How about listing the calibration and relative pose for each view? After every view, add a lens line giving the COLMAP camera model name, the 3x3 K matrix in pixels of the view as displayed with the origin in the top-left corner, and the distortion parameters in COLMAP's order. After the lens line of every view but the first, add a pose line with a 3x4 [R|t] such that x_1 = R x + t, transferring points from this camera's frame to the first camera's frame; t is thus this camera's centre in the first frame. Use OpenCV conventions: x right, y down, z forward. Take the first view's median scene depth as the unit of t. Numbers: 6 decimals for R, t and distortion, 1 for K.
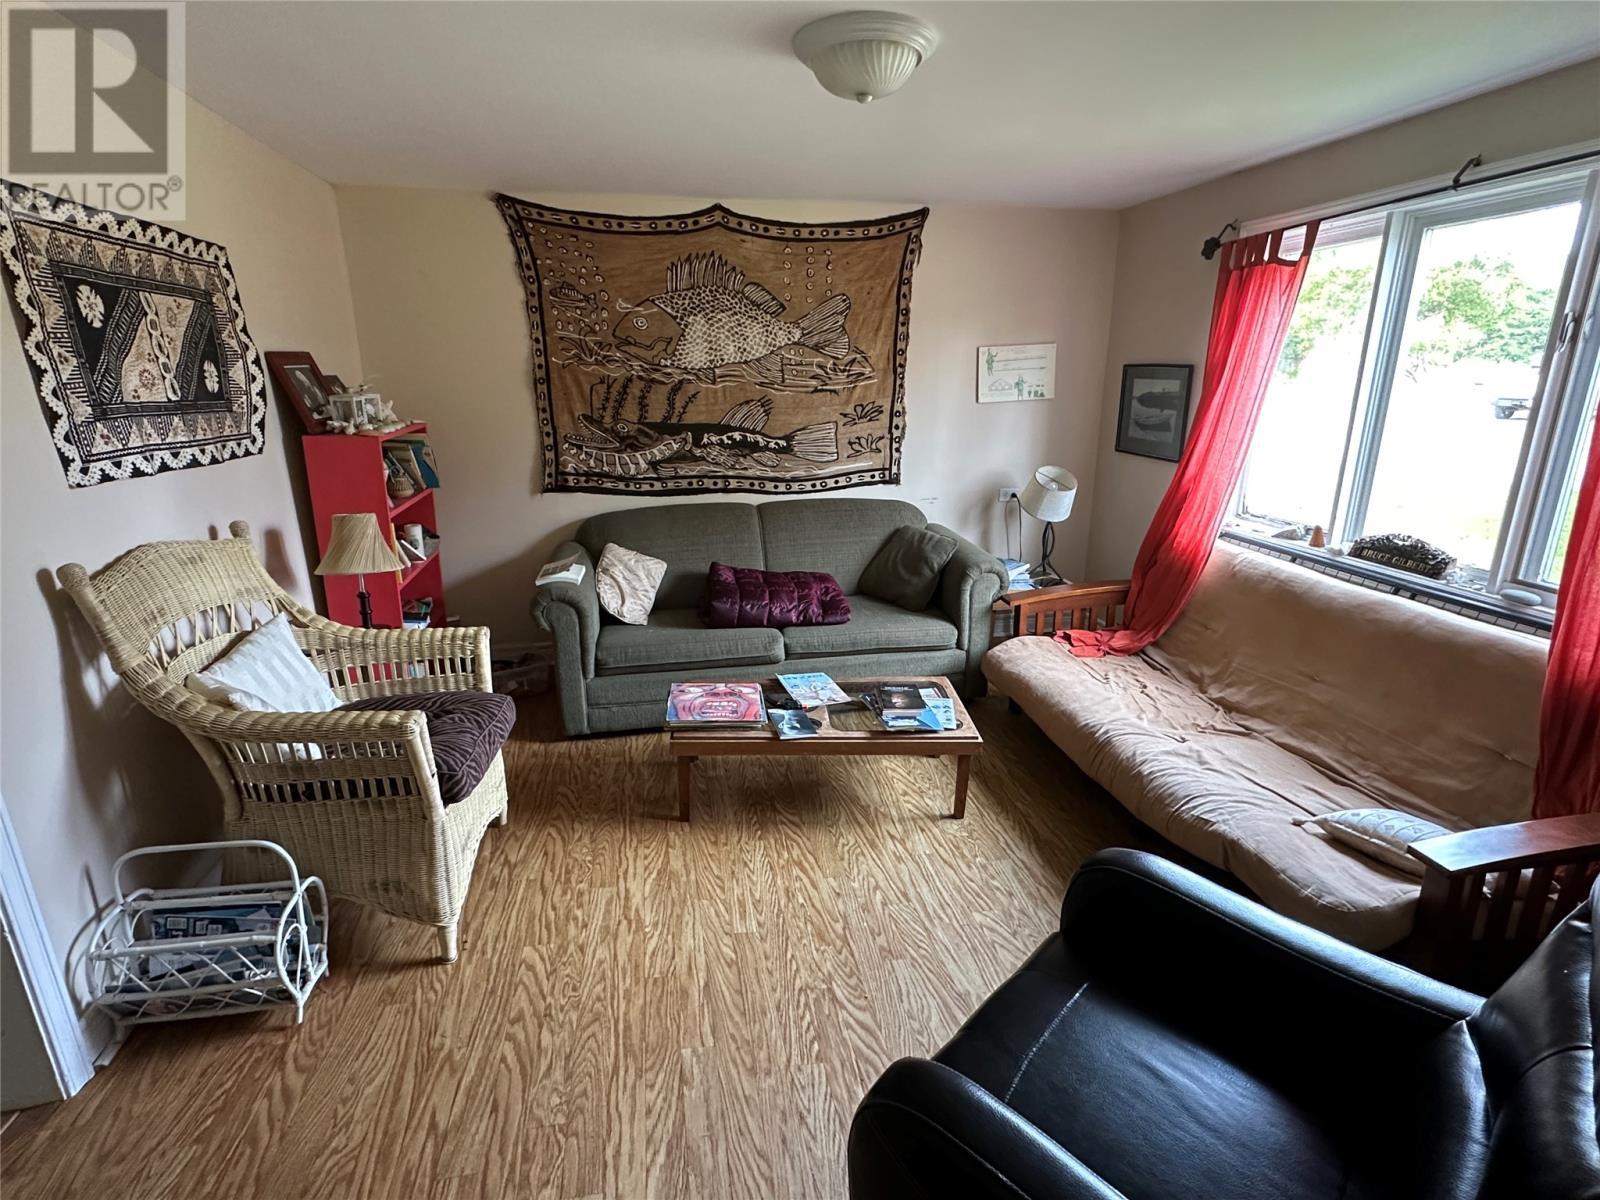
lens RADIAL K [[797.7, 0, 799.0], [0, 797.7, 604.0], [0, 0, 1]] dist [-0.001044, 0.001289]
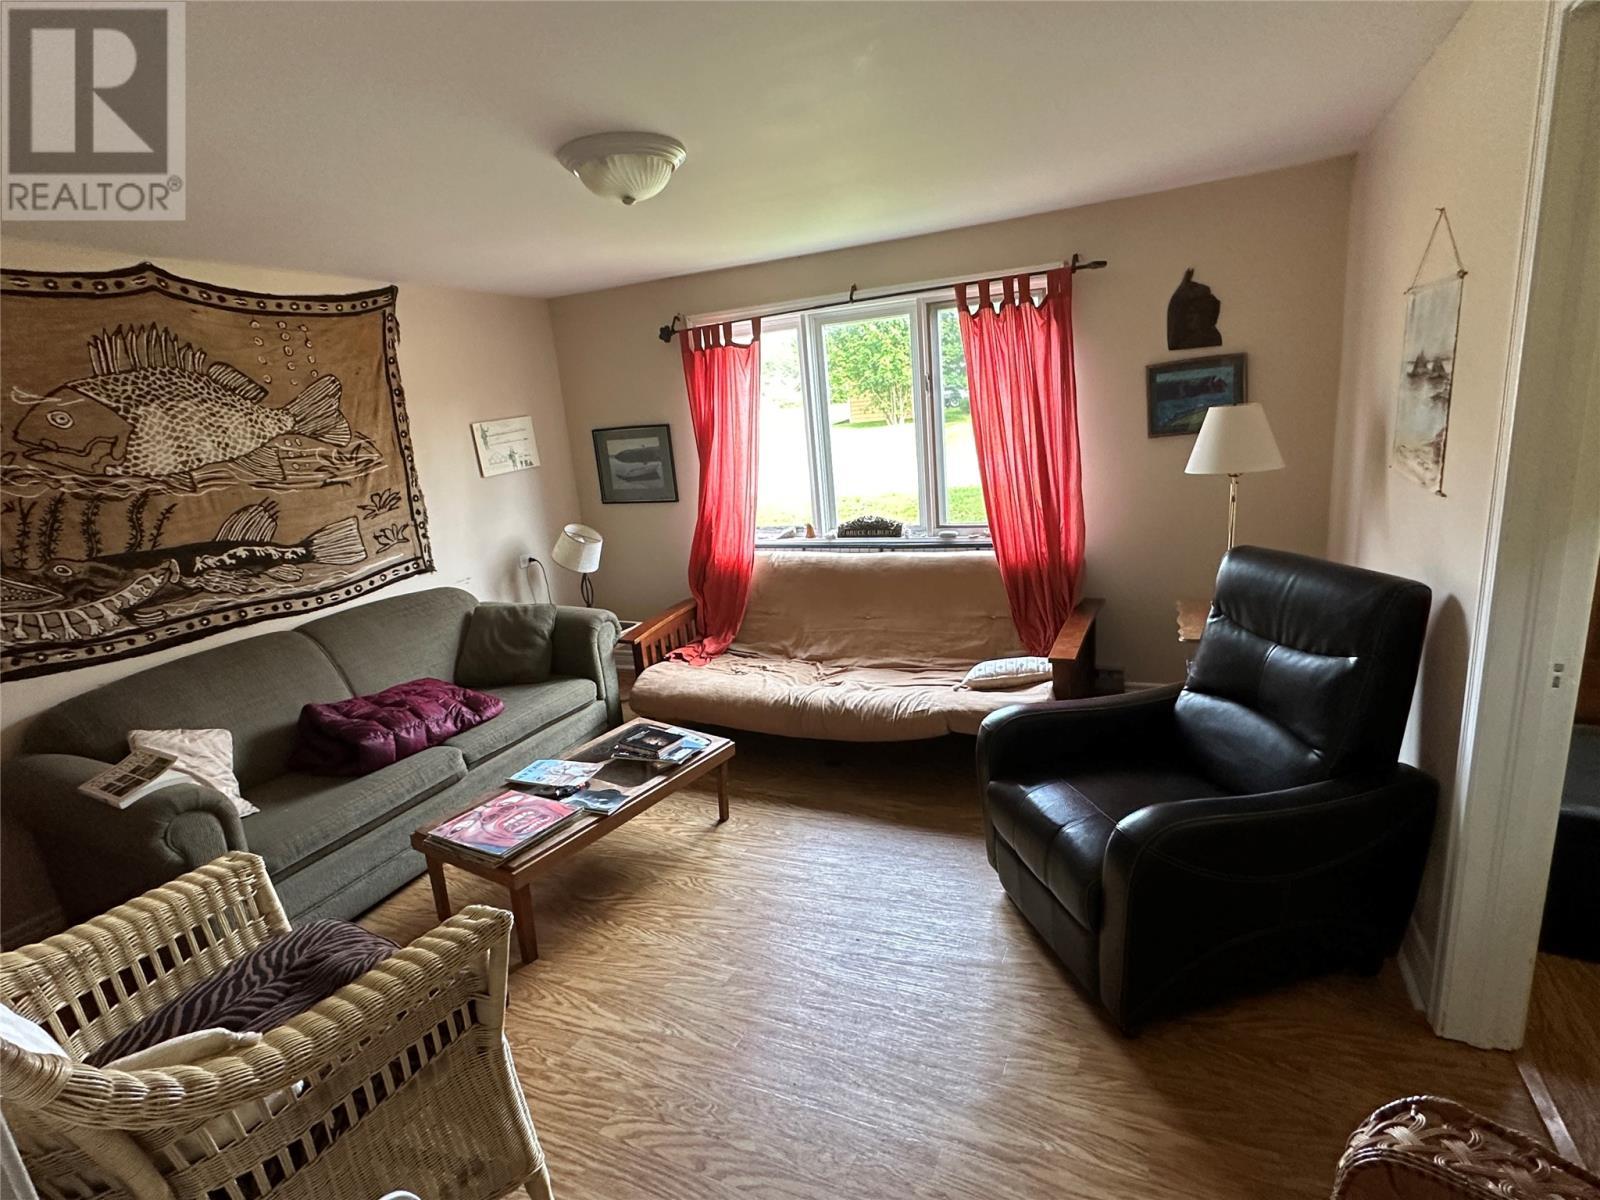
lens RADIAL K [[797.7, 0, 799.0], [0, 797.7, 604.0], [0, 0, 1]] dist [-0.001044, 0.001289]
pose [[0.581151, -0.240628, 0.777407, -0.393465], [0.310302, 0.948636, 0.061661, -0.042354], [-0.752314, 0.205397, 0.625968, 0.112301]]
